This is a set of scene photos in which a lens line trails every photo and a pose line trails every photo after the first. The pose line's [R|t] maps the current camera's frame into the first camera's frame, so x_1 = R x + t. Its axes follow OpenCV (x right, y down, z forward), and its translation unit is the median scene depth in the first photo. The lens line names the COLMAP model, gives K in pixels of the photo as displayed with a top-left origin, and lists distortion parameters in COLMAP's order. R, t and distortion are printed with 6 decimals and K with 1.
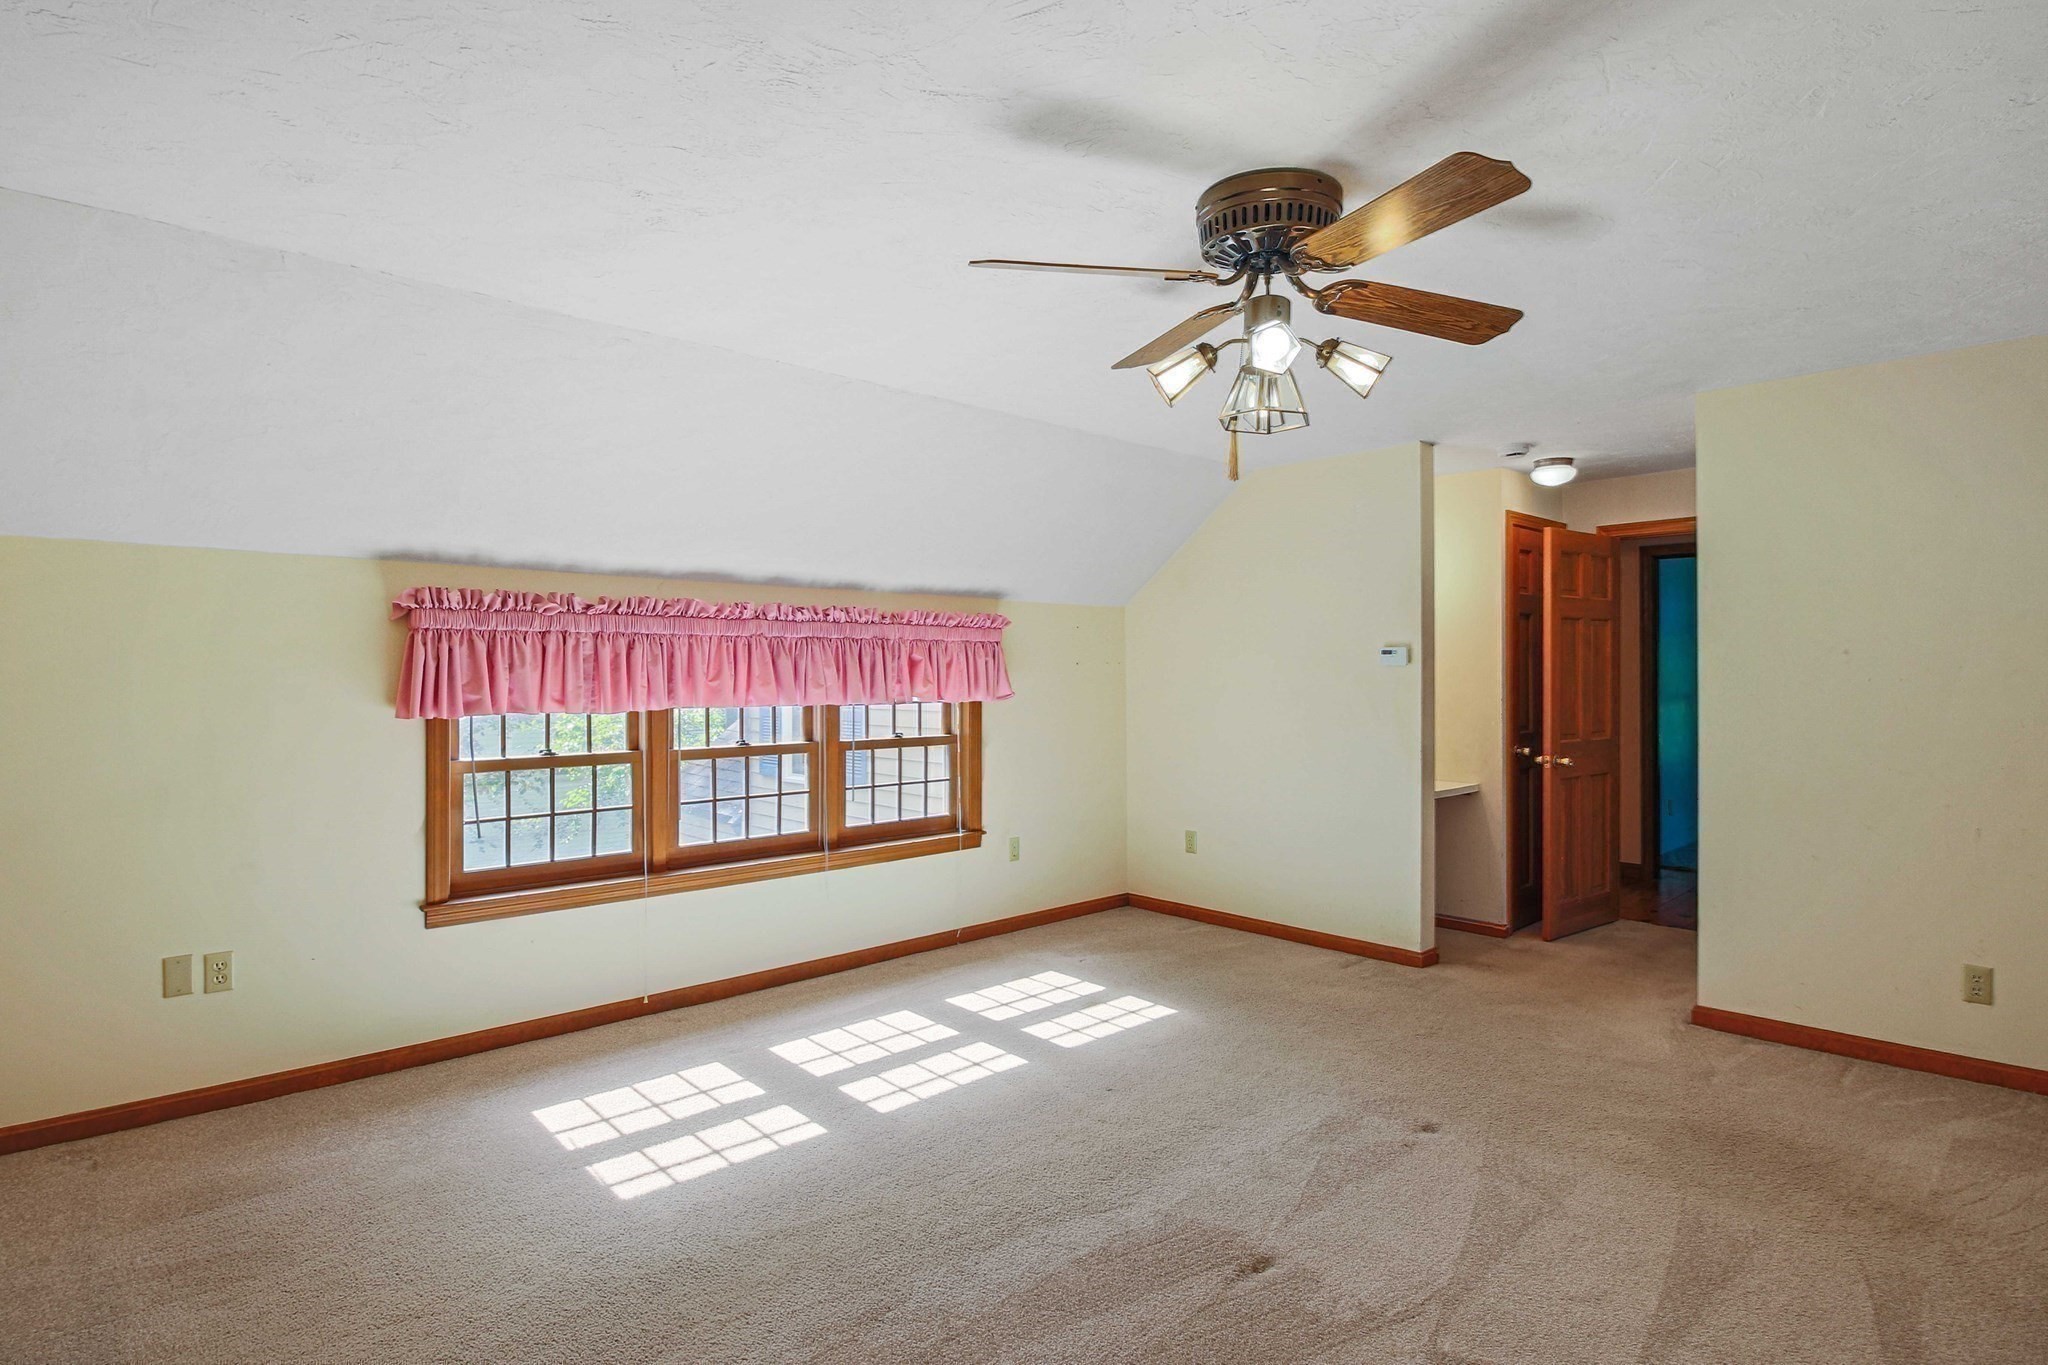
lens RADIAL K [[1076.5, 0, 1017.2], [0, 1076.5, 672.9], [0, 0, 1]] dist [-0.001259, -0.015615]
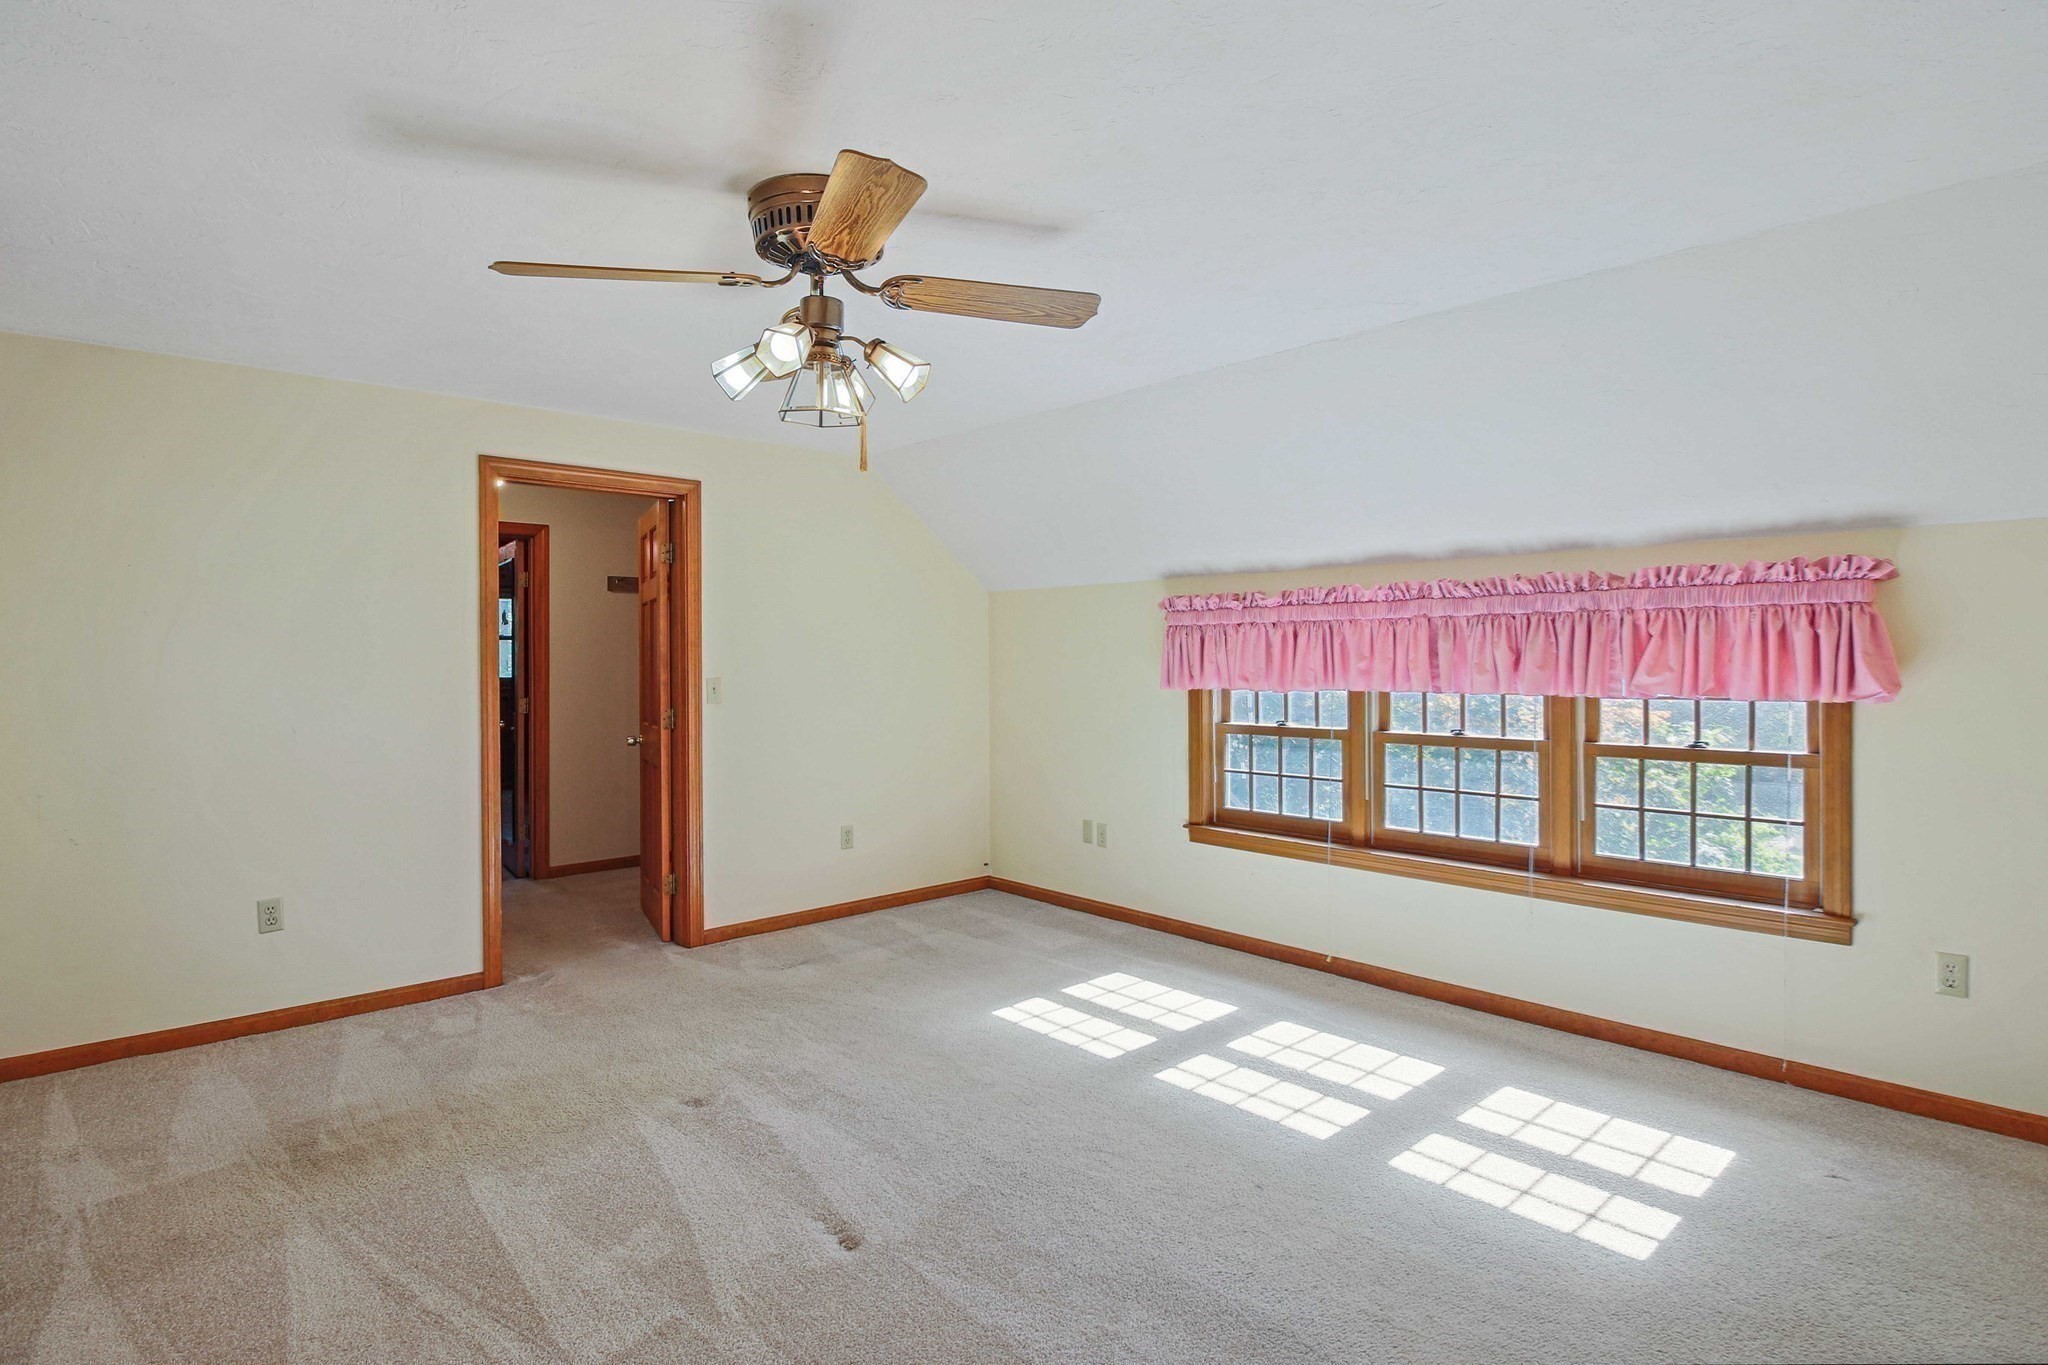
lens RADIAL K [[1077.2, 0, 1017.8], [0, 1077.2, 655.5], [0, 0, 1]] dist [0.001527, -0.015307]
pose [[-0.034094, -0.003513, -0.999412, 0.723030], [0.002601, 0.999990, -0.003604, 0.001733], [0.999415, -0.002722, -0.034085, 0.701116]]
